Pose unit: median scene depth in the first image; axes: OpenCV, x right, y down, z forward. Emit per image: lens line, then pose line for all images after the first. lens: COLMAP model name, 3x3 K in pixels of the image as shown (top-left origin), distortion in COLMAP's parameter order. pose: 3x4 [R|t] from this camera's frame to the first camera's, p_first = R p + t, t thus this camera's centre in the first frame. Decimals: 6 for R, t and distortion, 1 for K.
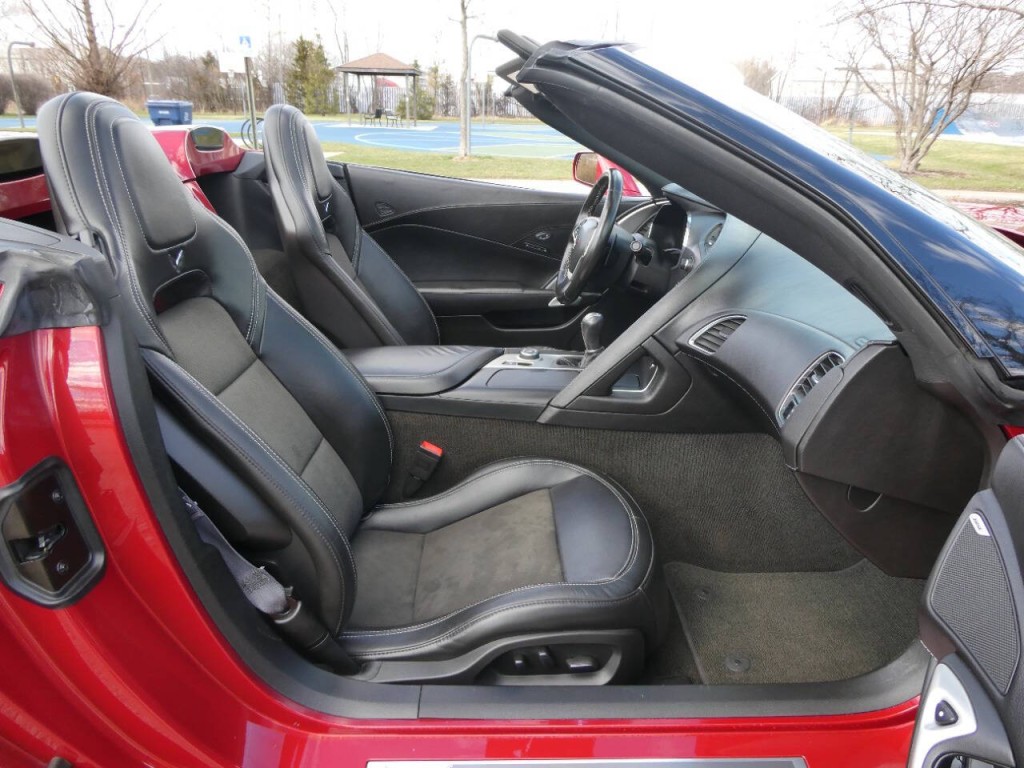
lens RADIAL K [[712.1, 0, 510.4], [0, 712.1, 373.5], [0, 0, 1]] dist [0.000355, -0.012015]
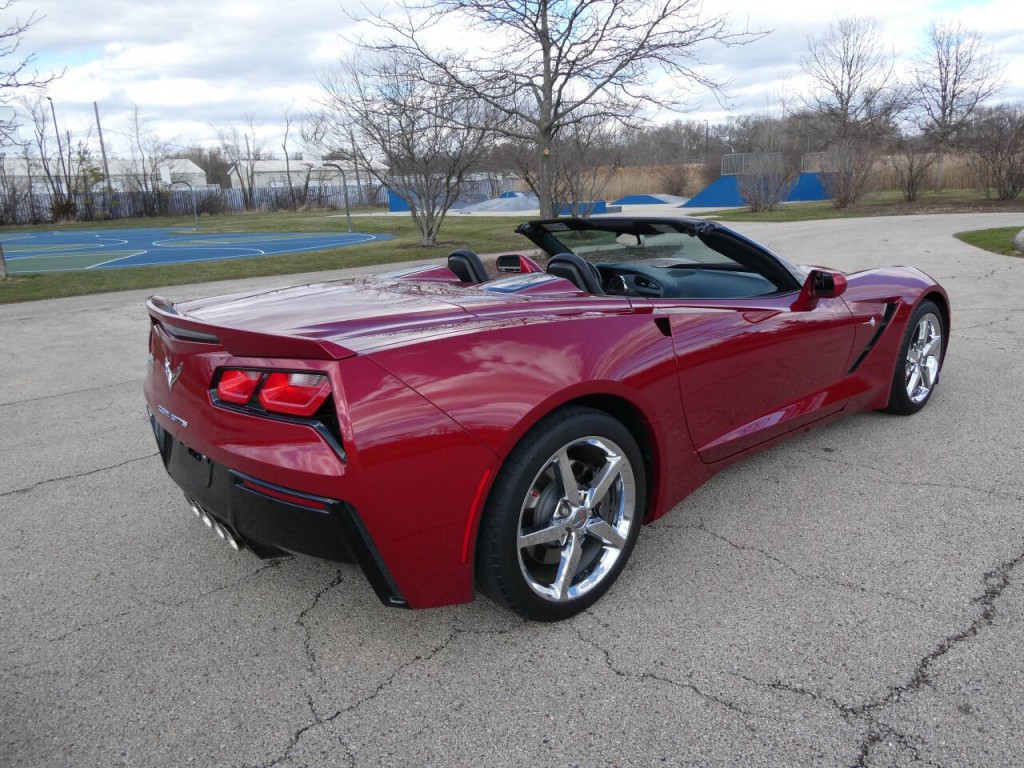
lens RADIAL K [[712.1, 0, 524.0], [0, 712.1, 379.2], [0, 0, 1]] dist [0.000355, -0.012015]
pose [[0.744330, -0.215301, 0.632153, -0.056634], [0.280238, 0.959926, -0.003031, -0.000117], [-0.606168, 0.179409, 0.774837, -0.017420]]
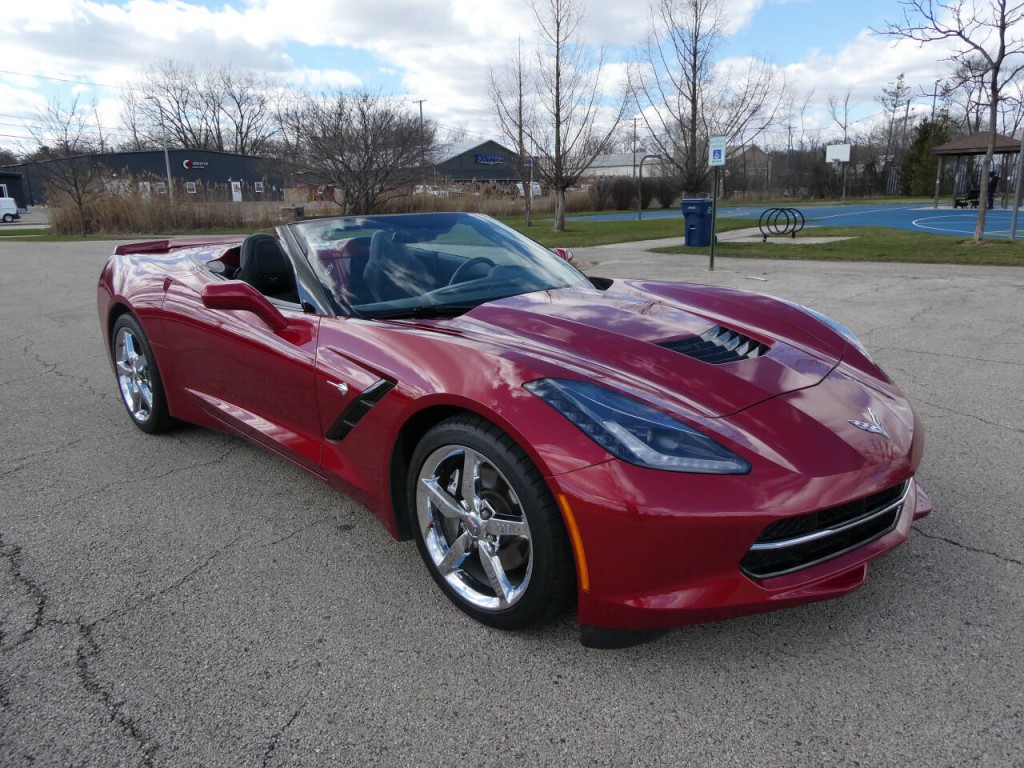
lens RADIAL K [[712.1, 0, 520.7], [0, 712.1, 369.5], [0, 0, 1]] dist [0.000355, -0.012015]
pose [[0.693629, 0.123577, -0.709653, 0.063394], [-0.203829, 0.978582, -0.028819, 0.002761], [0.690892, 0.164637, 0.703962, -0.012768]]
